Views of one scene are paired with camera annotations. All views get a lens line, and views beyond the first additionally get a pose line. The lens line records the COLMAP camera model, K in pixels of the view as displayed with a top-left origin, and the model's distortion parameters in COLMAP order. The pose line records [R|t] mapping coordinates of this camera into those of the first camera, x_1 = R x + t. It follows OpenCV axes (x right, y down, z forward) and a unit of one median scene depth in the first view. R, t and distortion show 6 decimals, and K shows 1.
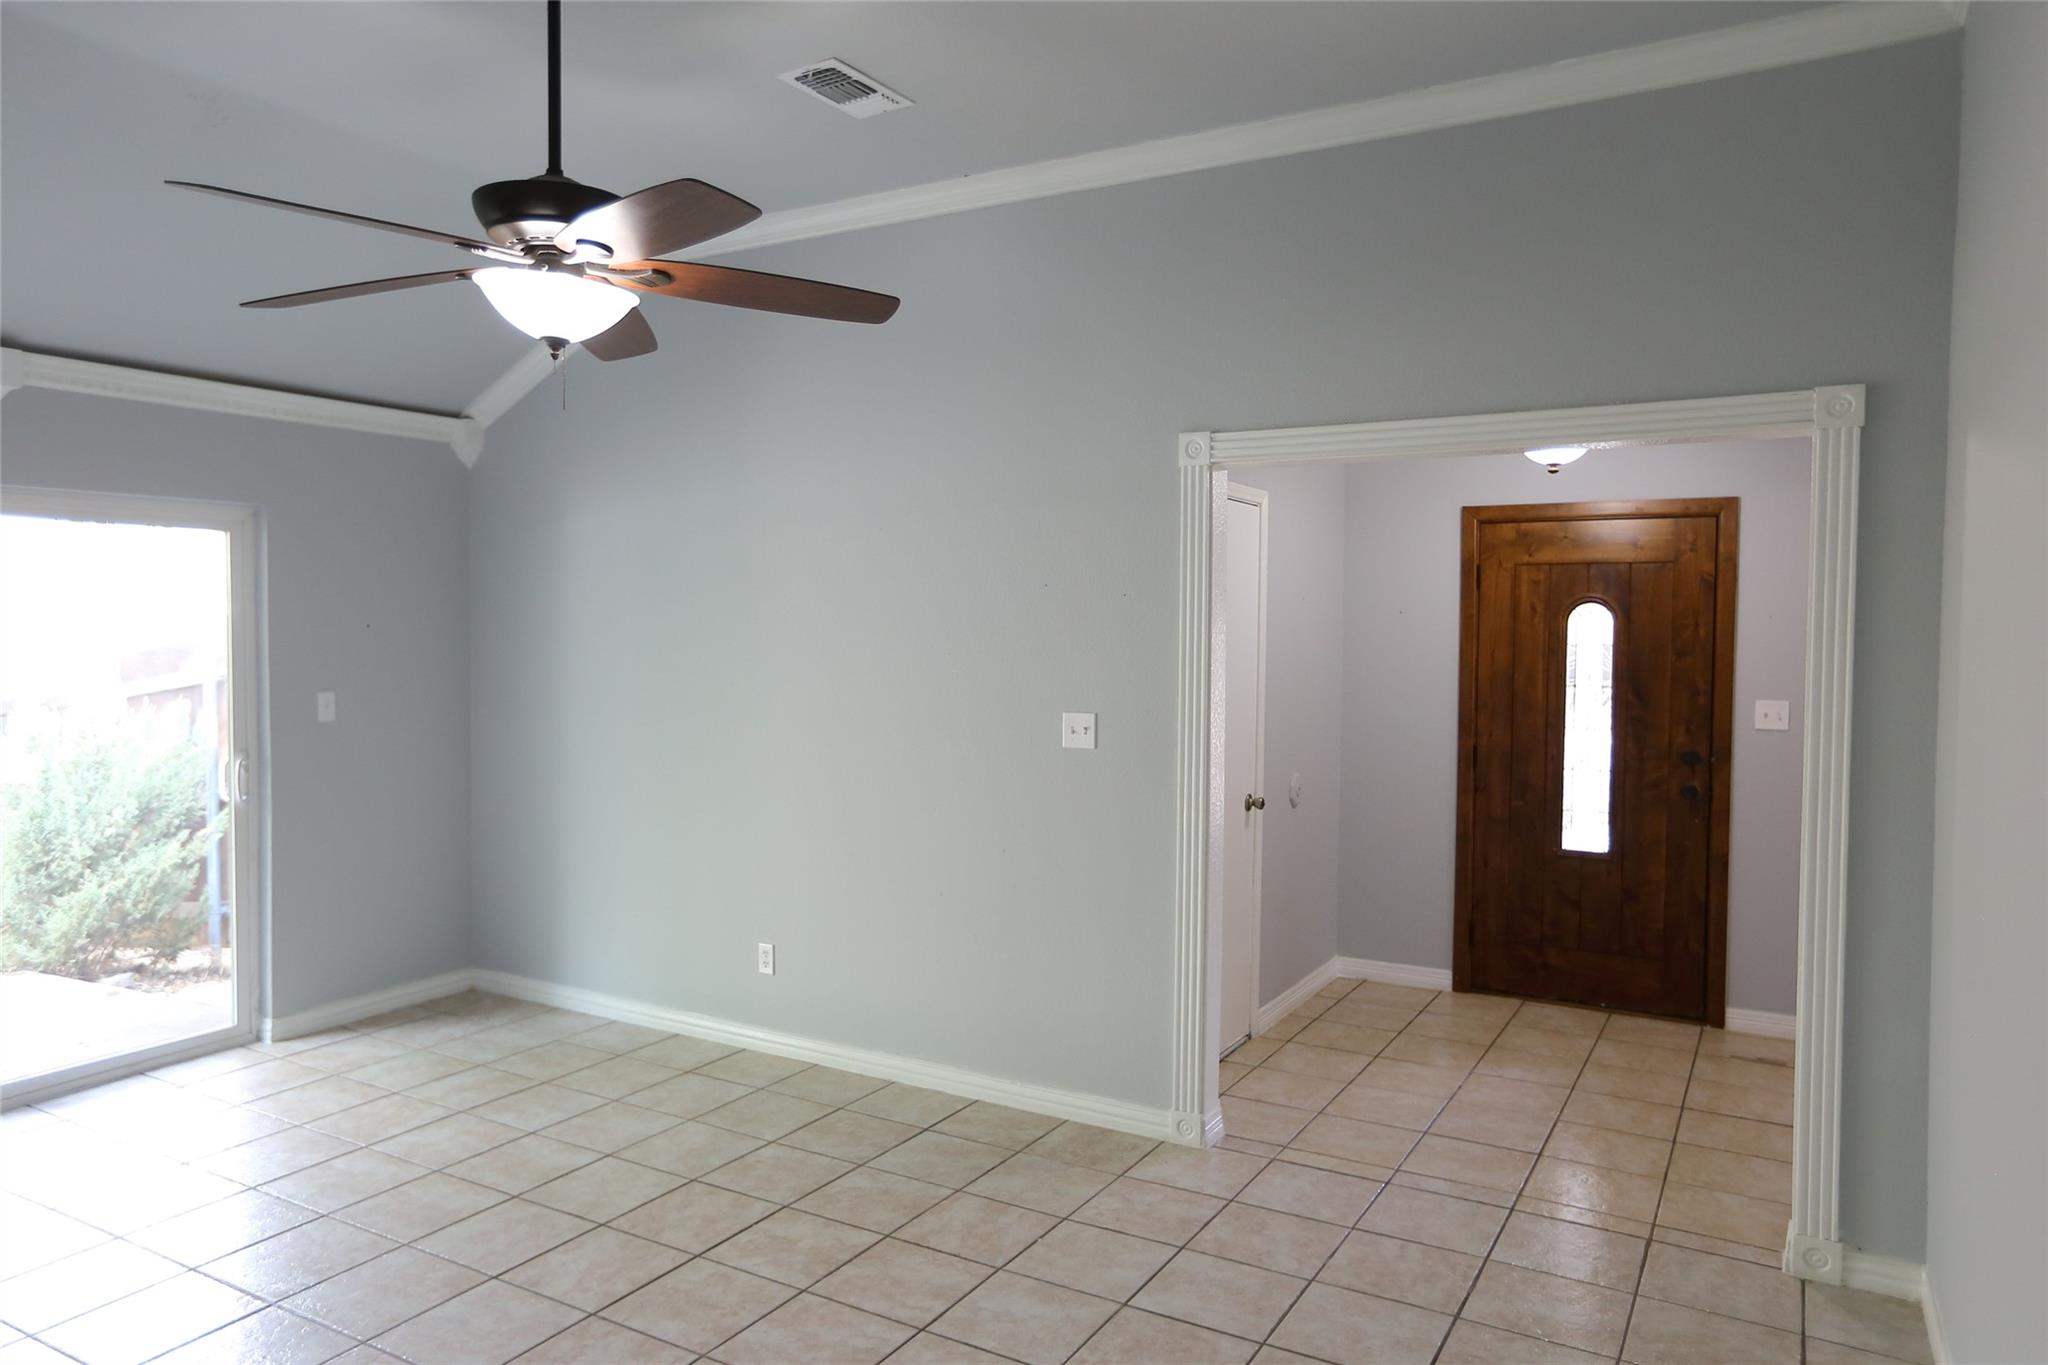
lens RADIAL K [[1338.6, 0, 1024.0], [0, 1338.6, 682.5], [0, 0, 1]] dist [-0.055629, 0.062867]
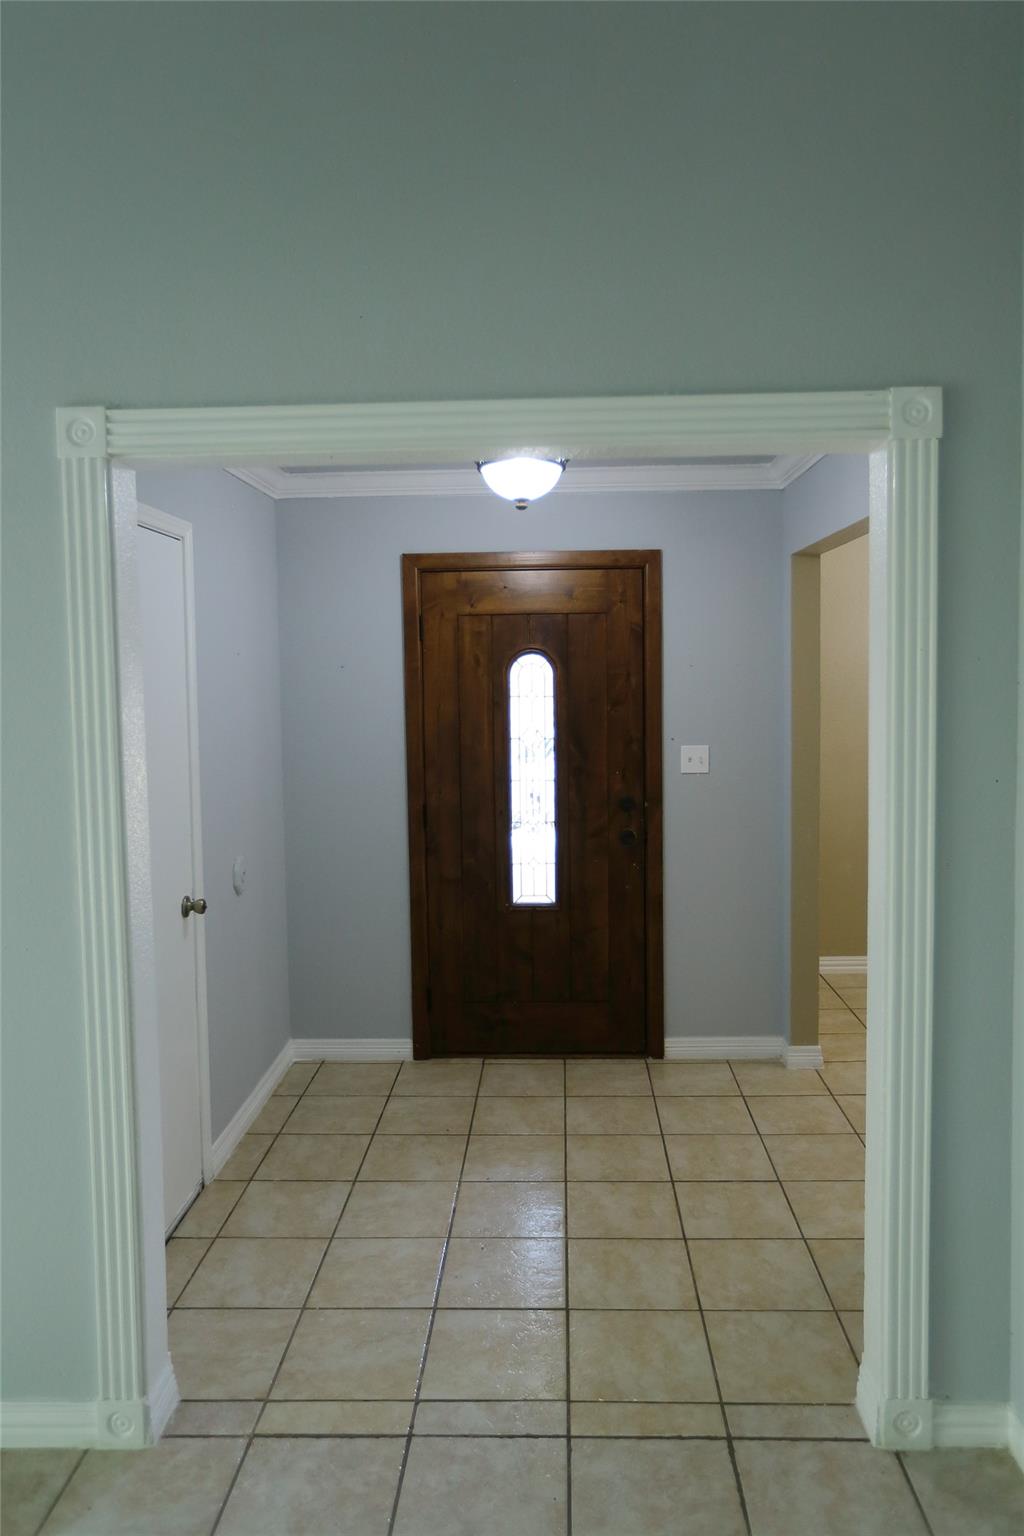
lens RADIAL K [[1047.9, 0, 515.3], [0, 1047.9, 743.2], [0, 0, 1]] dist [-0.050585, 0.072280]
pose [[0.884633, -0.050510, 0.463543, 0.052963], [0.039162, 0.998651, 0.034082, -0.021556], [-0.464640, -0.011997, 0.885418, 0.325012]]
